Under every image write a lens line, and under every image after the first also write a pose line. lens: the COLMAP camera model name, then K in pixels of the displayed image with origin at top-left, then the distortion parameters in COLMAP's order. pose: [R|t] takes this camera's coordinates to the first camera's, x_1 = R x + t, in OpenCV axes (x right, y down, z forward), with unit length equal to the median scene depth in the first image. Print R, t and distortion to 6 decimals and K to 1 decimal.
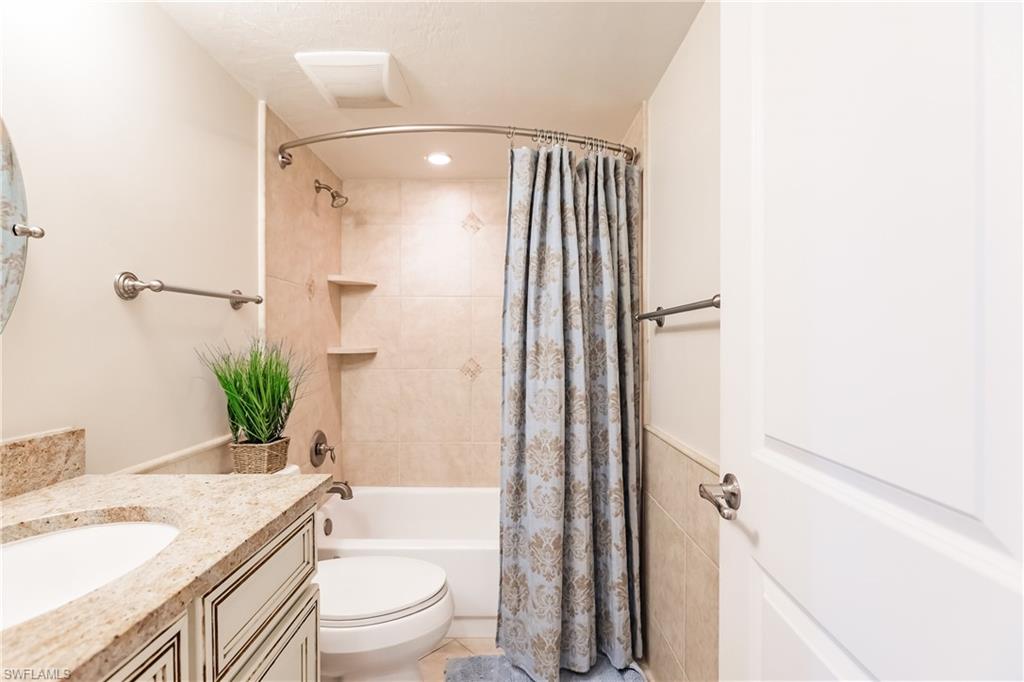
lens RADIAL K [[456.6, 0, 518.2], [0, 456.6, 342.3], [0, 0, 1]] dist [0.002476, -0.000518]
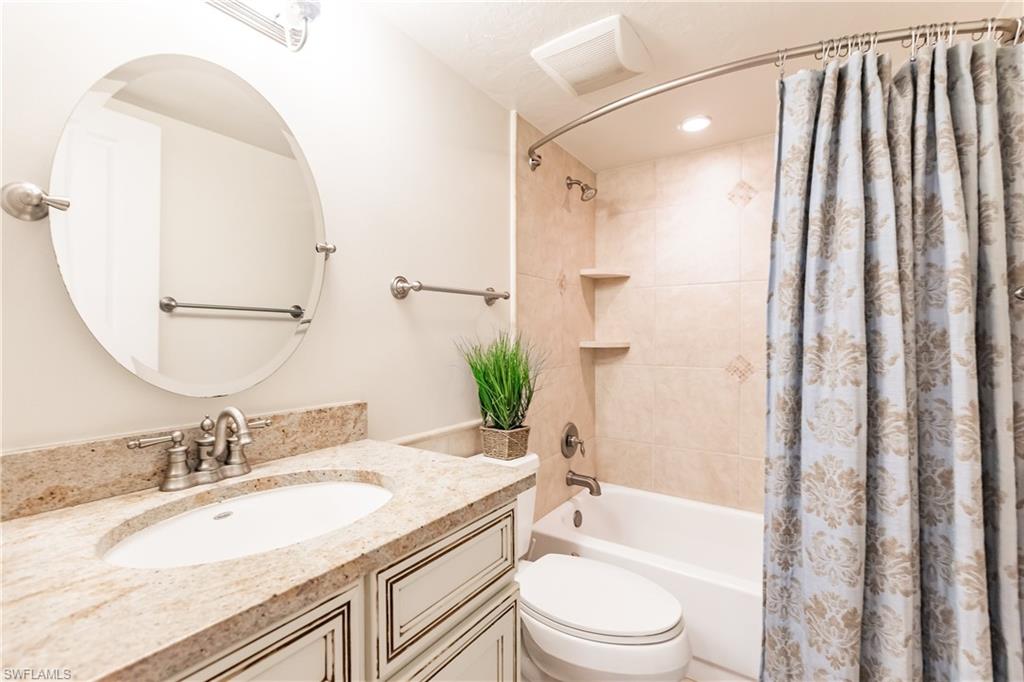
lens RADIAL K [[456.6, 0, 518.2], [0, 456.6, 342.3], [0, 0, 1]] dist [0.002476, -0.000518]
pose [[0.820002, 0.005526, -0.572334, 0.063206], [-0.001721, 0.999973, 0.007189, 0.008077], [0.572359, -0.004910, 0.819989, 0.123383]]
